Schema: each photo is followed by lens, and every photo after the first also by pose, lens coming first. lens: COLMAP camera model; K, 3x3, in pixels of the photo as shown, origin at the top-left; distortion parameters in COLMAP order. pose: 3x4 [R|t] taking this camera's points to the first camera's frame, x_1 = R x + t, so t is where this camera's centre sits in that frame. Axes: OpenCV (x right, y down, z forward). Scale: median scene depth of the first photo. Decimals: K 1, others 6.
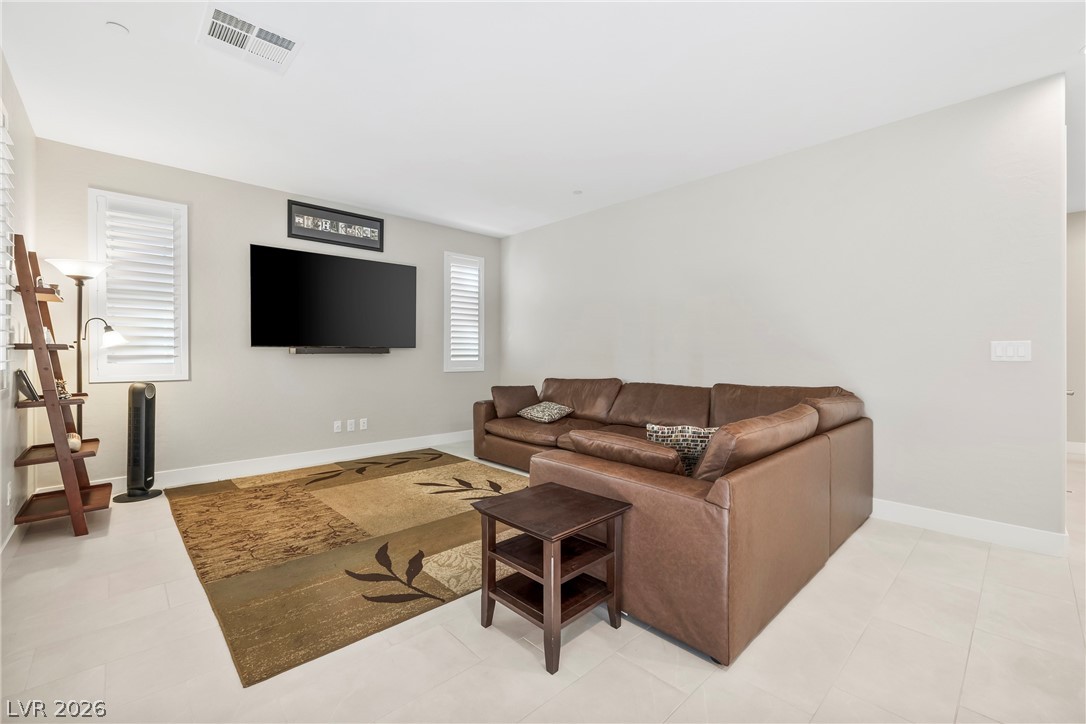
lens RADIAL K [[456.1, 0, 544.9], [0, 456.1, 356.1], [0, 0, 1]] dist [-0.002829, 0.000448]
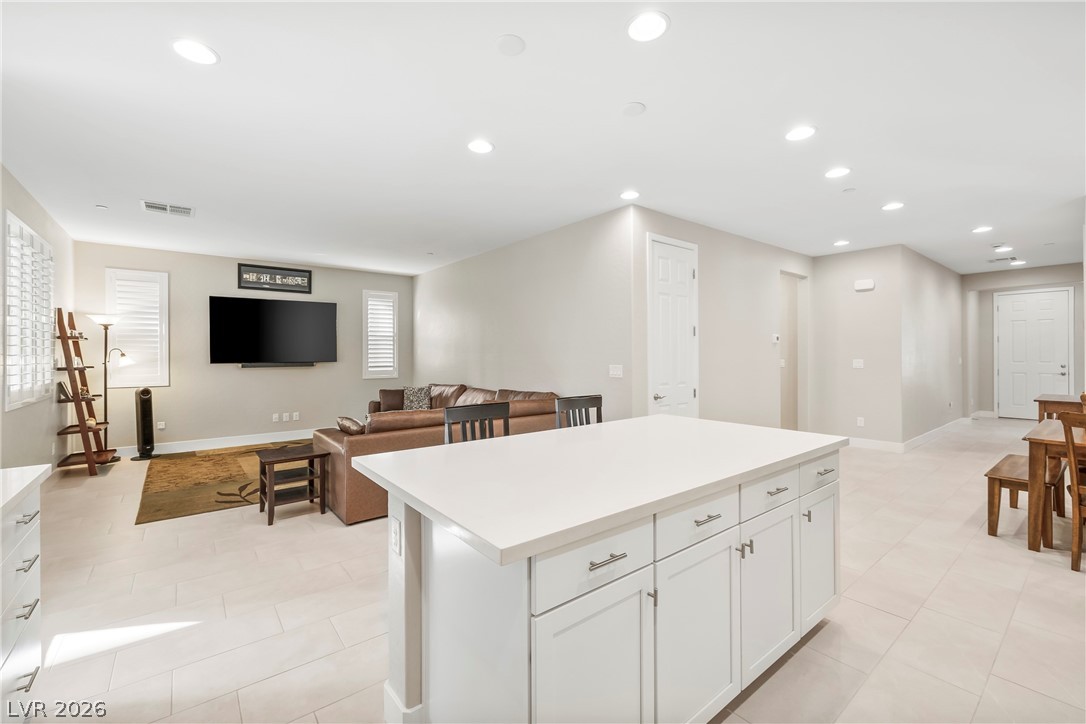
lens RADIAL K [[456.1, 0, 547.2], [0, 456.1, 354.0], [0, 0, 1]] dist [-0.002829, 0.000448]
pose [[0.996833, -0.003578, -0.079447, 0.604775], [0.003299, 0.999988, -0.003650, -0.044915], [0.079459, 0.003377, 0.996832, -0.427297]]
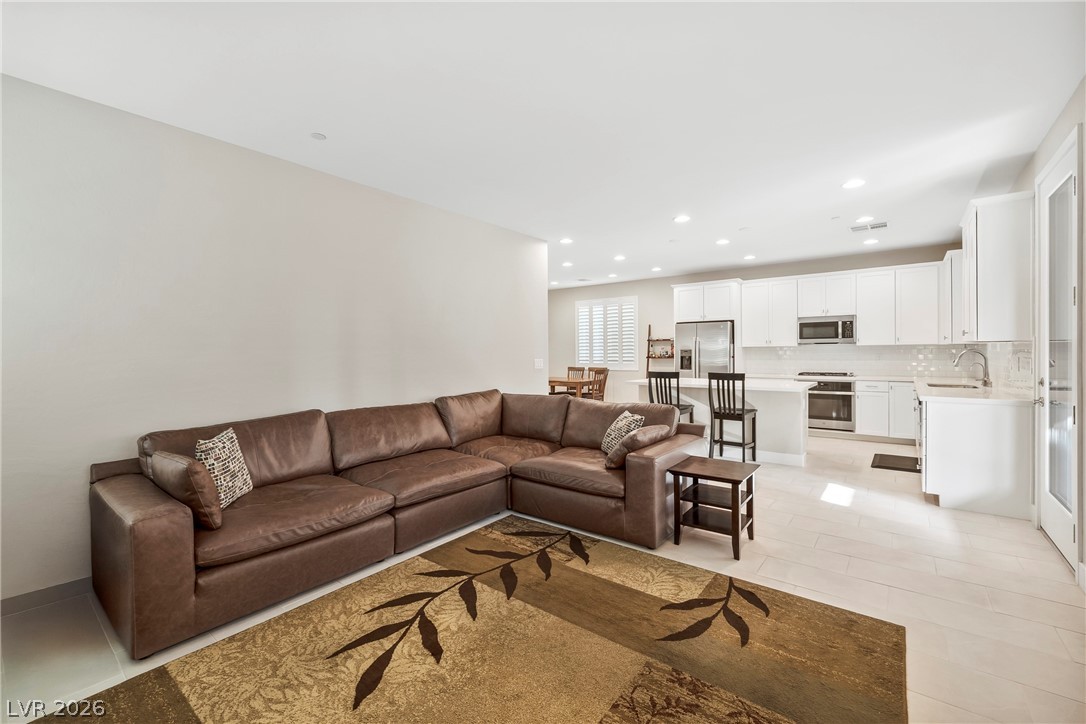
lens RADIAL K [[456.1, 0, 536.6], [0, 456.1, 358.5], [0, 0, 1]] dist [-0.002829, 0.000448]
pose [[-0.139017, -0.014425, 0.990185, -0.707630], [0.013541, 0.999773, 0.016465, -0.046525], [-0.990197, 0.015697, -0.138790, 0.869009]]
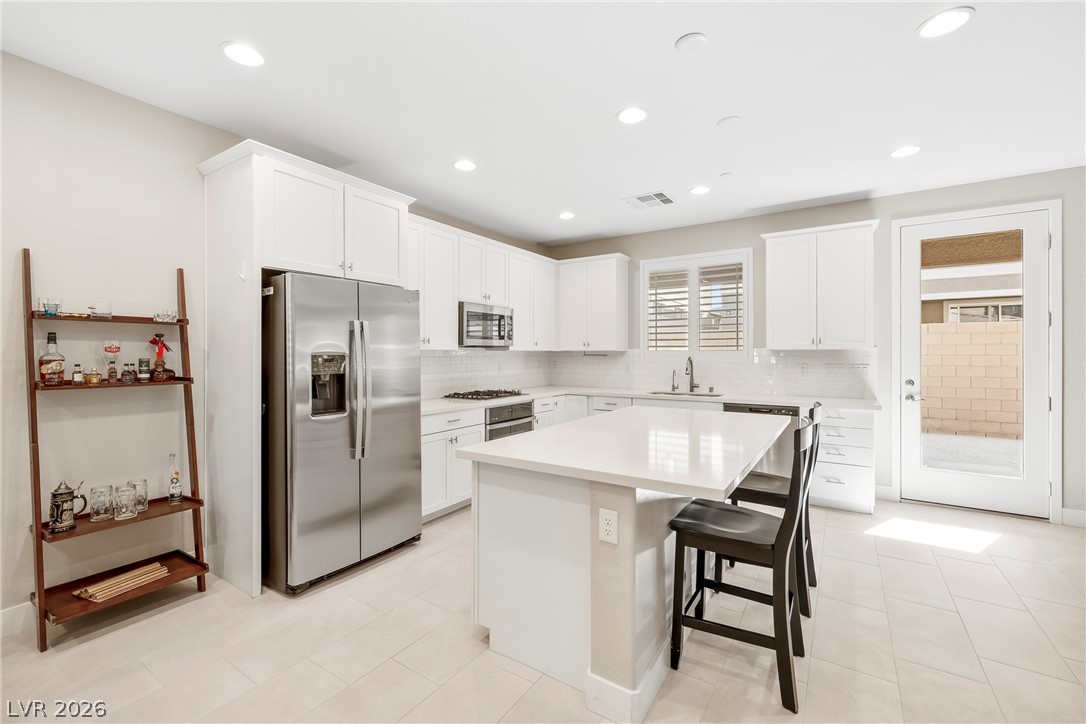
lens RADIAL K [[456.1, 0, 544.8], [0, 456.1, 354.4], [0, 0, 1]] dist [-0.002829, 0.000448]
pose [[-0.972342, 0.001192, -0.233559, 0.949836], [-0.000244, 0.999981, 0.006119, -0.048145], [0.233562, 0.006007, -0.972323, 0.674372]]
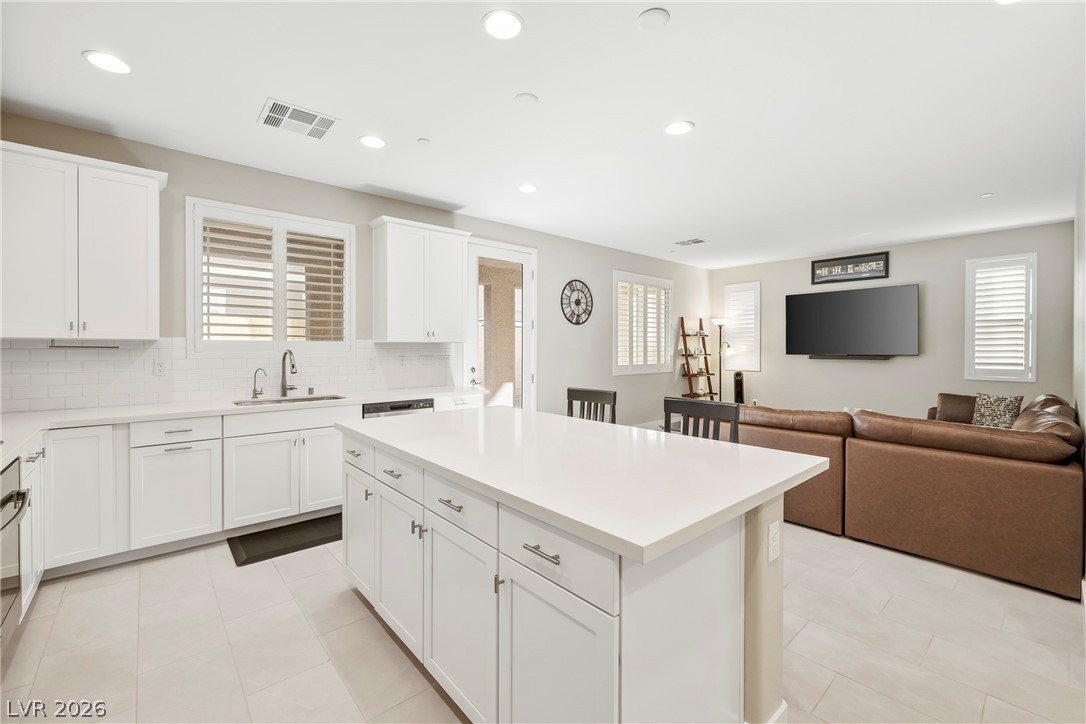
lens RADIAL K [[456.1, 0, 537.2], [0, 456.1, 349.3], [0, 0, 1]] dist [-0.002829, 0.000448]
pose [[-0.044452, 0.003517, -0.999005, 1.167232], [-0.005956, 0.999975, 0.003785, -0.041720], [0.998994, 0.006118, -0.044430, 0.131217]]
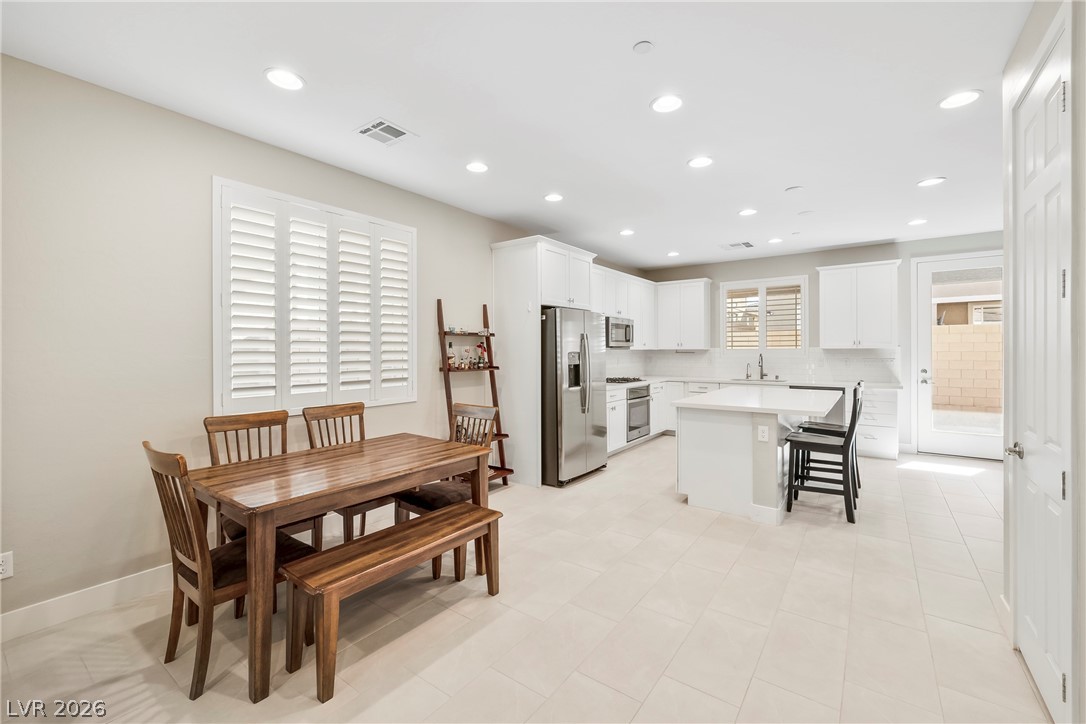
lens RADIAL K [[456.1, 0, 543.5], [0, 456.1, 351.0], [0, 0, 1]] dist [-0.002829, 0.000448]
pose [[-0.982611, 0.003667, -0.185642, 1.376388], [0.002730, 0.999982, 0.005306, -0.055239], [0.185658, 0.004707, -0.982603, 1.071333]]
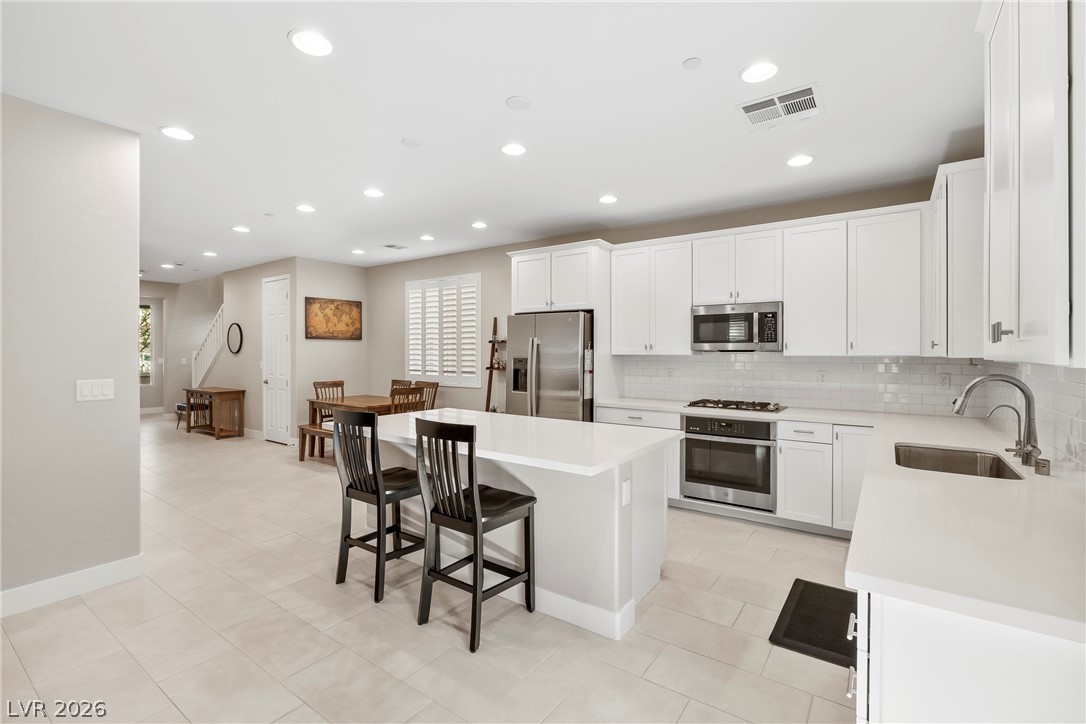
lens RADIAL K [[490.1, 0, 538.1], [0, 490.1, 355.3], [0, 0, 1]] dist [-0.008151, -0.000448]
pose [[-0.191820, -0.007848, 0.981399, -0.120249], [0.002454, 0.999961, 0.008476, -0.061135], [-0.981427, 0.004034, -0.191793, 0.177722]]
